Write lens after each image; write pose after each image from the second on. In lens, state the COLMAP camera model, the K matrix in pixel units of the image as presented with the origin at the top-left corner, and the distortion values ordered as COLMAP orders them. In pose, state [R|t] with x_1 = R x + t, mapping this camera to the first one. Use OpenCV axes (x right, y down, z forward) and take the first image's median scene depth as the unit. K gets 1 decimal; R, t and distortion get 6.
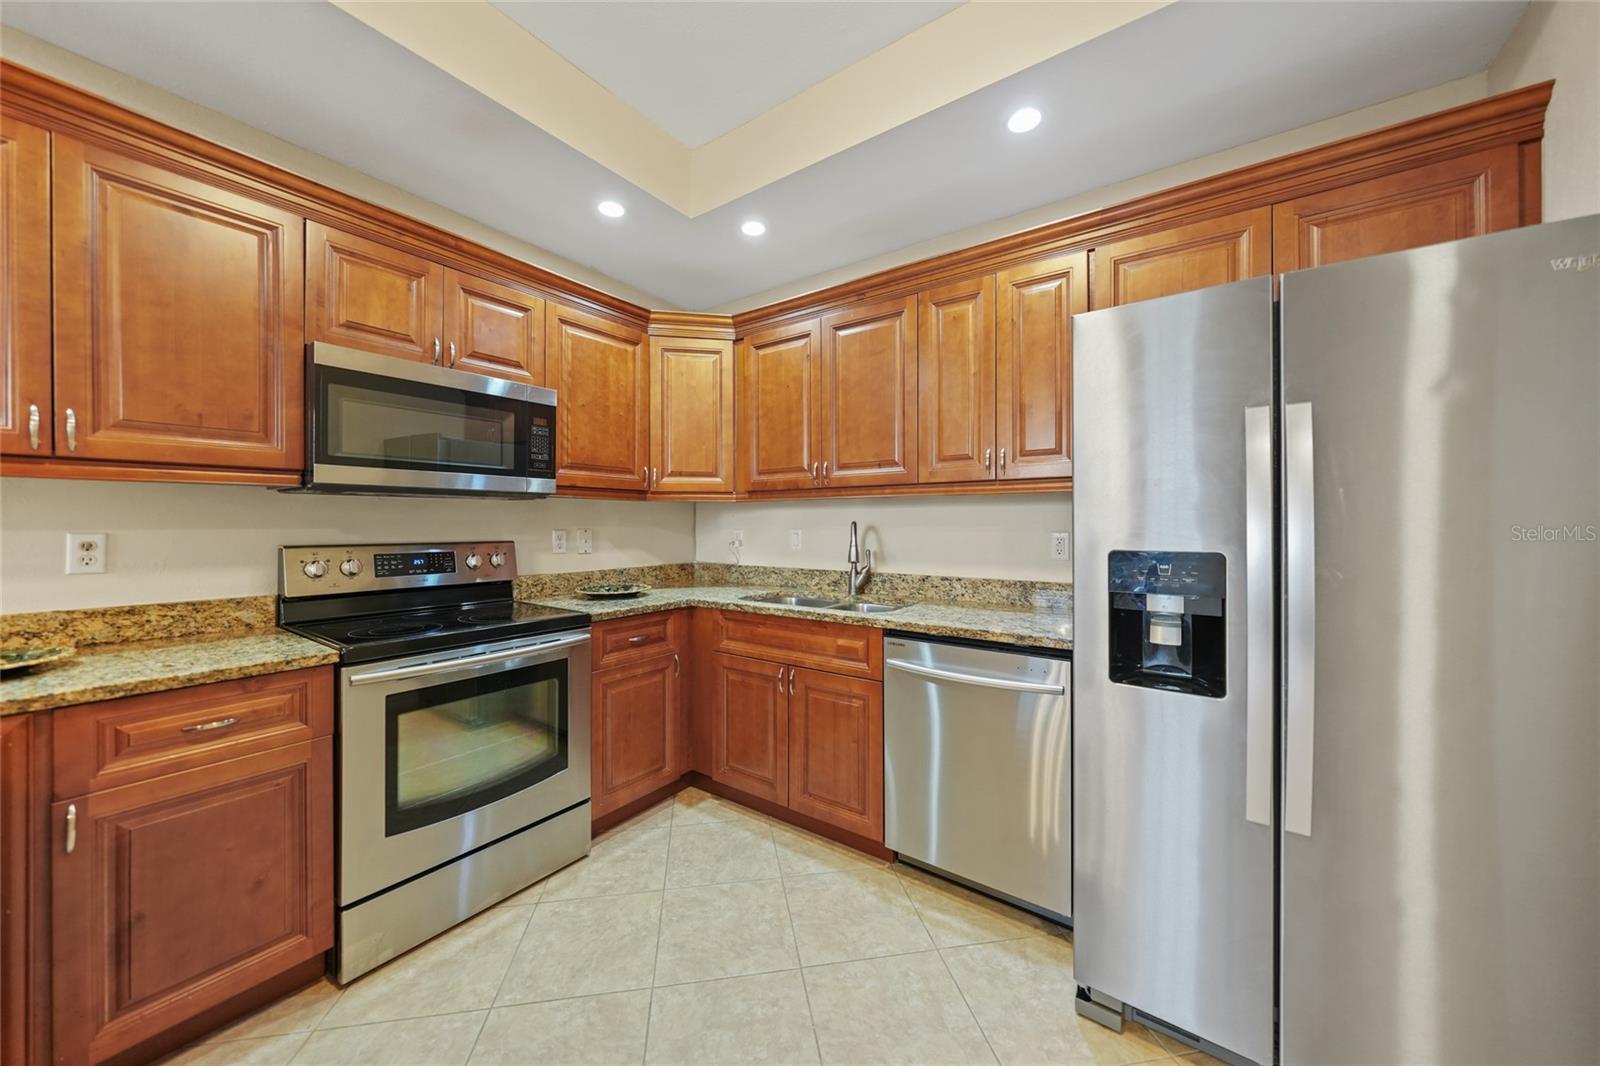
lens RADIAL K [[558.5, 0, 799.3], [0, 558.5, 523.9], [0, 0, 1]] dist [-0.001712, -0.000219]
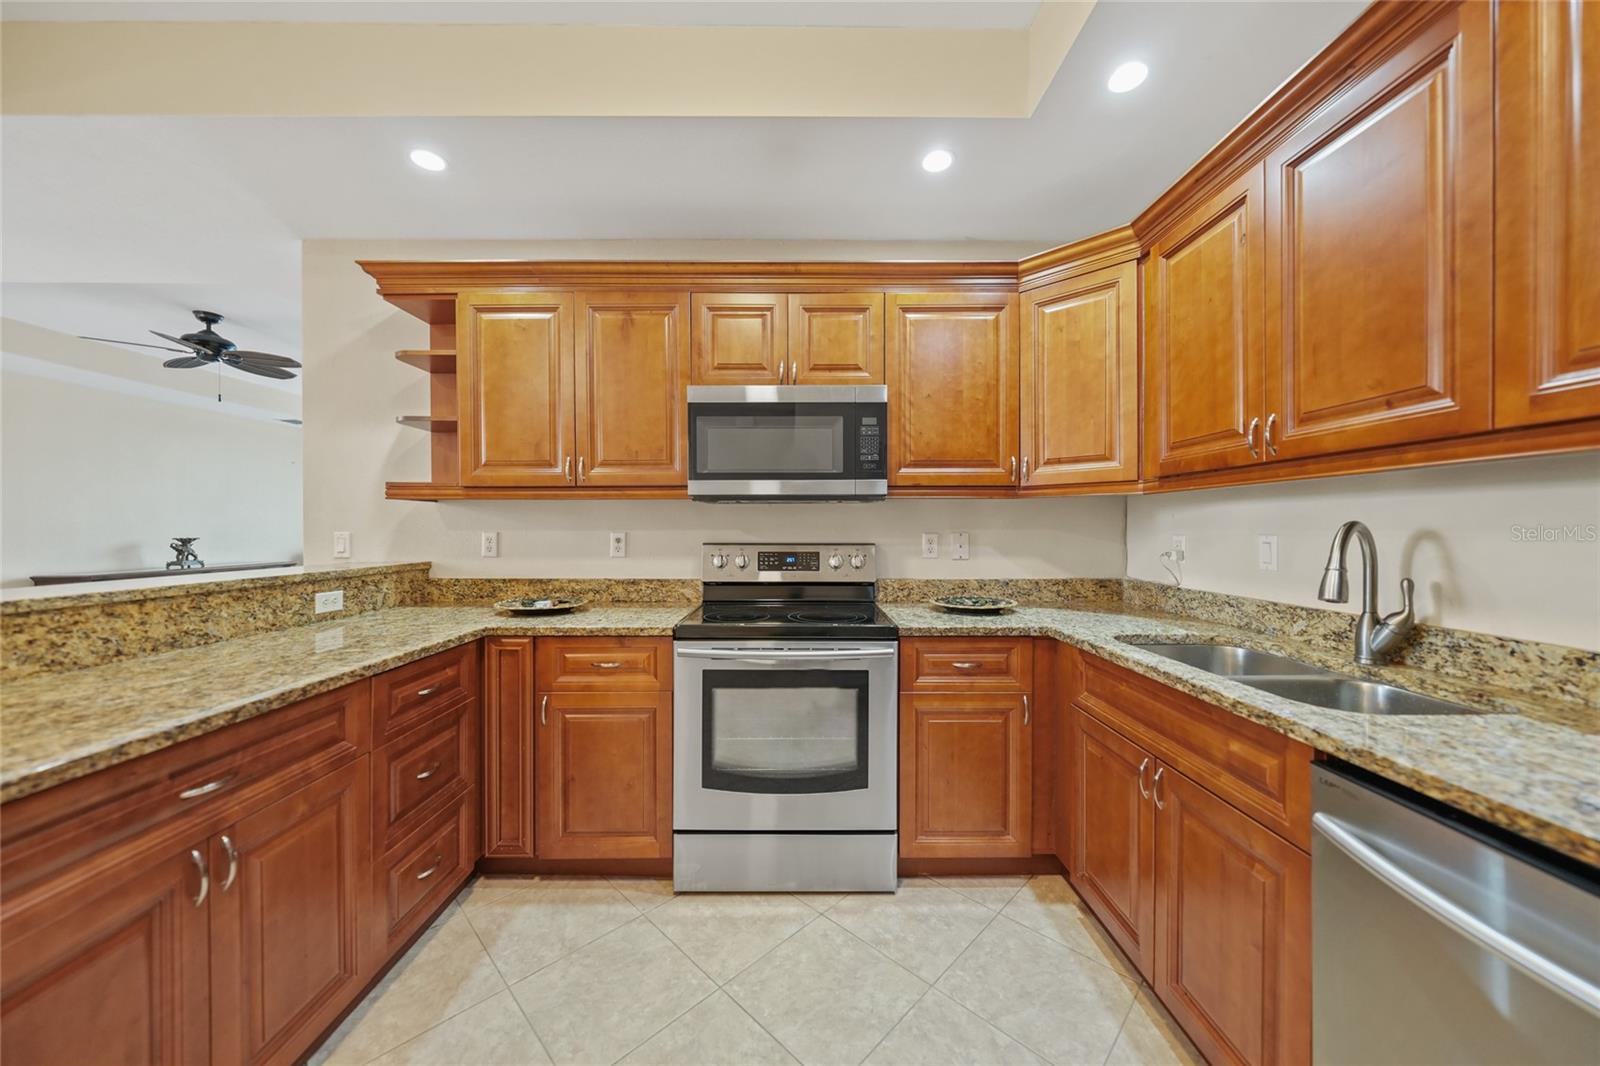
lens RADIAL K [[559.1, 0, 799.3], [0, 559.1, 530.3], [0, 0, 1]] dist [-0.001514, -0.000261]
pose [[0.585321, 0.004561, -0.810789, 0.247471], [-0.000419, 0.999986, 0.005323, 0.001444], [0.810801, -0.002776, 0.585315, 0.327919]]
